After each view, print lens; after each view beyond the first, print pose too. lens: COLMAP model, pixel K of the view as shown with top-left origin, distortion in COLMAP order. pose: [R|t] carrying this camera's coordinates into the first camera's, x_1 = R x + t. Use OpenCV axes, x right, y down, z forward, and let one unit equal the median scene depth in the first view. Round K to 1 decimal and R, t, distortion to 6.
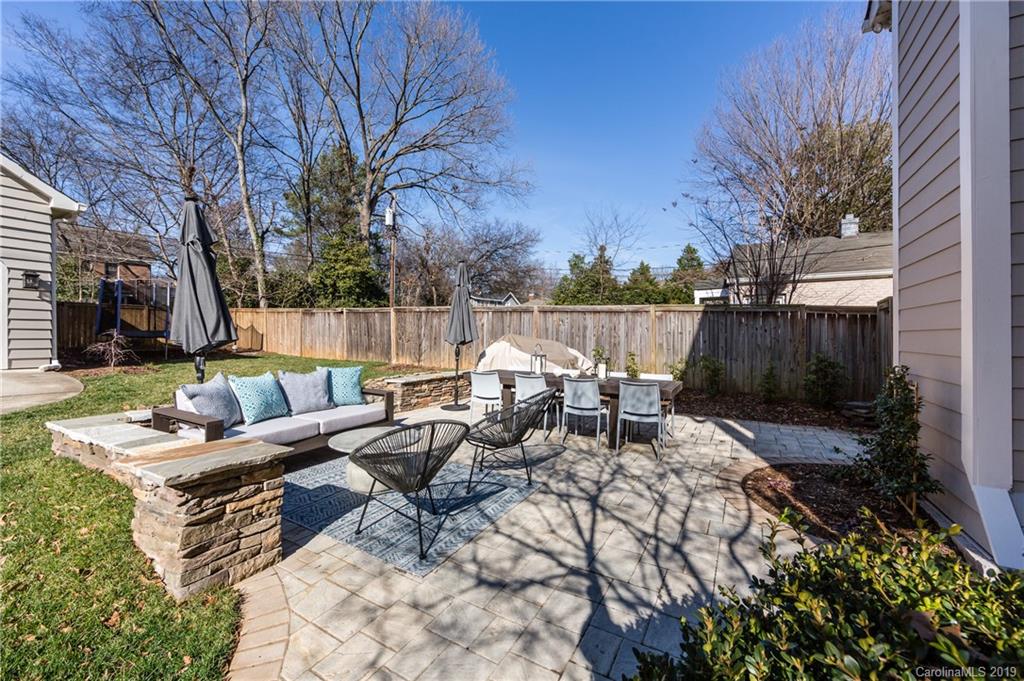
lens RADIAL K [[408.4, 0, 516.2], [0, 408.4, 339.6], [0, 0, 1]] dist [-0.003575, -0.000331]
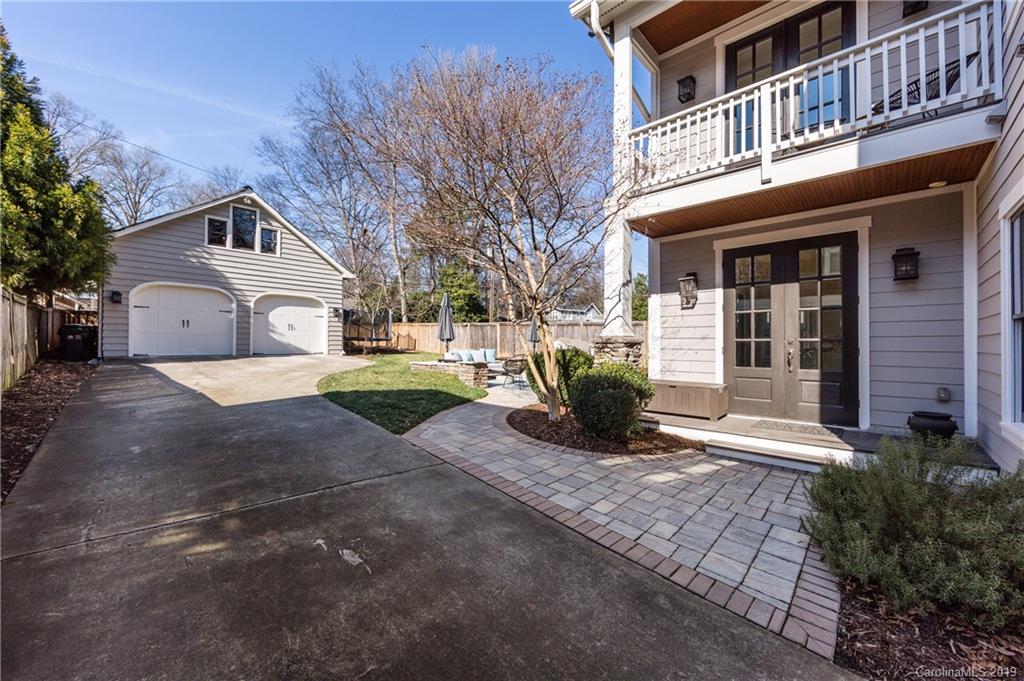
lens RADIAL K [[408.4, 0, 516.2], [0, 408.4, 339.6], [0, 0, 1]] dist [-0.003575, -0.000331]
pose [[0.977282, -0.001087, -0.211941, 0.105278], [-0.003503, 0.999767, -0.021281, 0.022223], [0.211914, 0.021540, 0.977051, -0.533533]]
